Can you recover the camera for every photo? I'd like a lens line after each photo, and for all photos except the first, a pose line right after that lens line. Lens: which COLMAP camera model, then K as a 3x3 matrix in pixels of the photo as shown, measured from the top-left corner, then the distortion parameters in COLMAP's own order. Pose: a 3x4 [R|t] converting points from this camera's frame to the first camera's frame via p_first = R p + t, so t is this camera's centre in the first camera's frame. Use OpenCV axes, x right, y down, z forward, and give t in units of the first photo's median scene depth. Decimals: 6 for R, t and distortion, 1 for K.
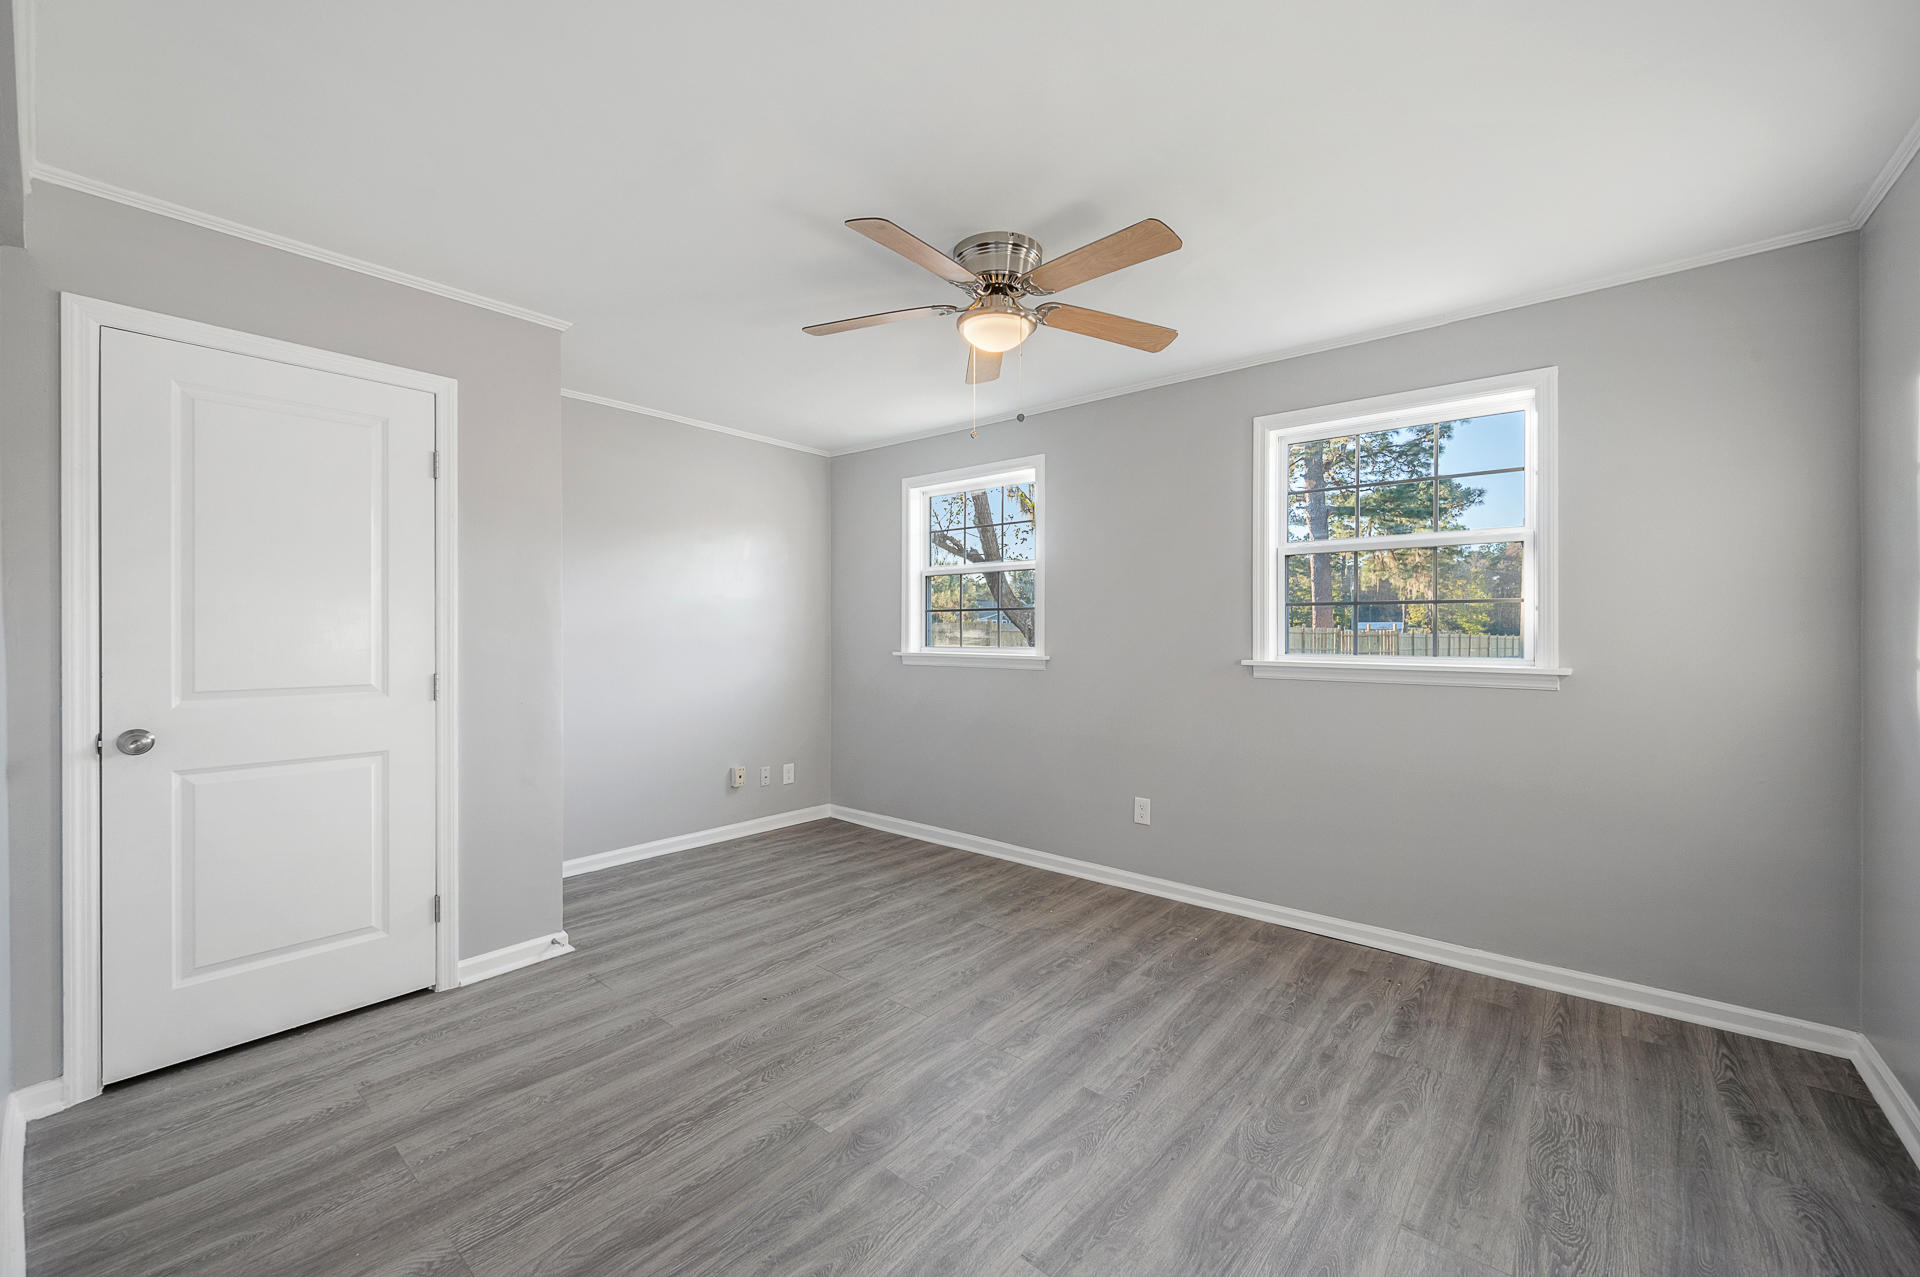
lens RADIAL K [[767.4, 0, 969.3], [0, 767.4, 628.9], [0, 0, 1]] dist [-0.000056, -0.000196]
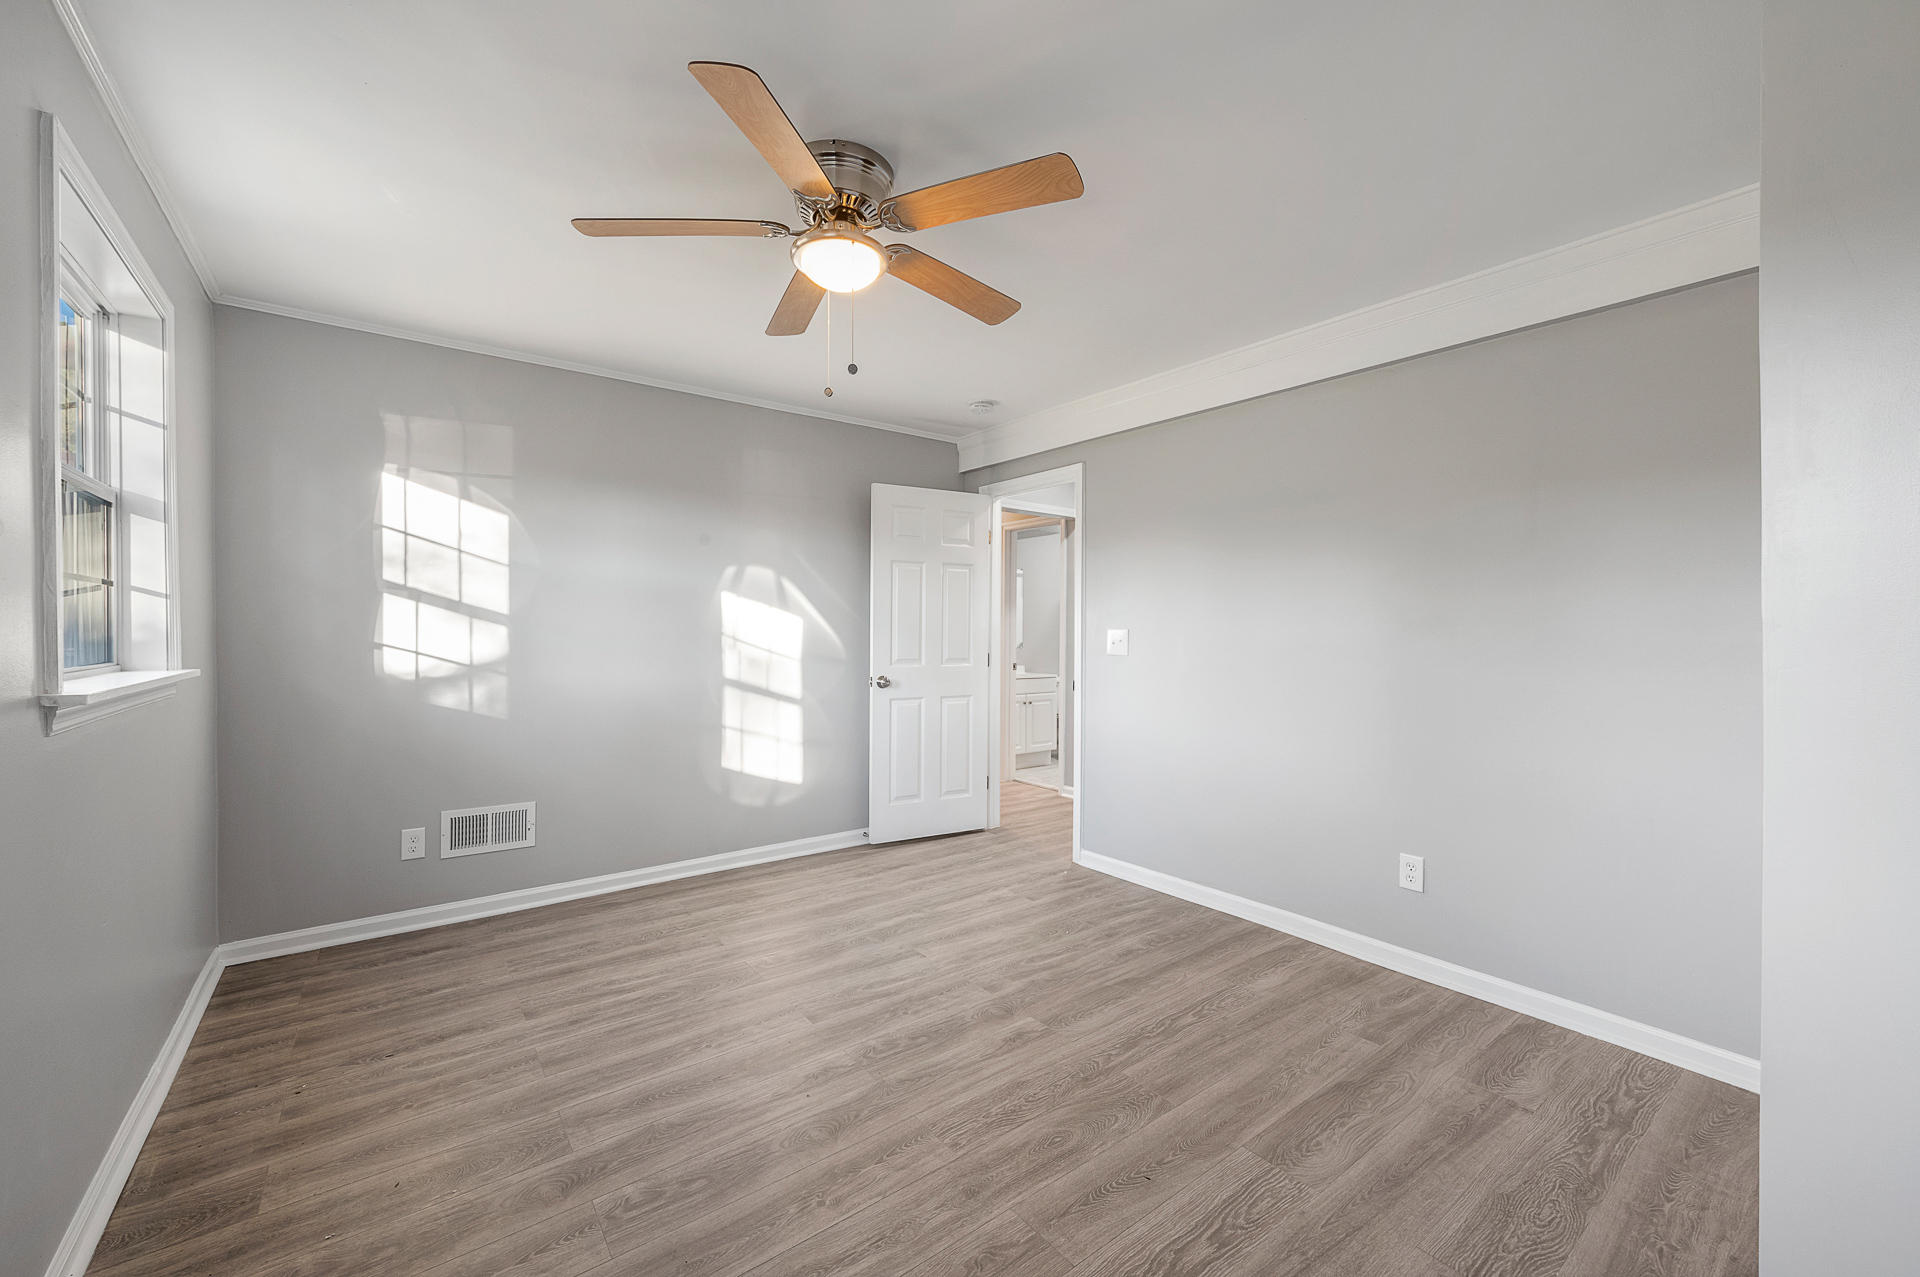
lens RADIAL K [[767.4, 0, 969.3], [0, 767.4, 628.9], [0, 0, 1]] dist [-0.000056, -0.000196]
pose [[-0.975076, -0.002152, 0.221862, -0.312007], [-0.002342, 0.999997, -0.000593, 0.006535], [-0.221860, -0.001098, -0.975078, 1.940952]]
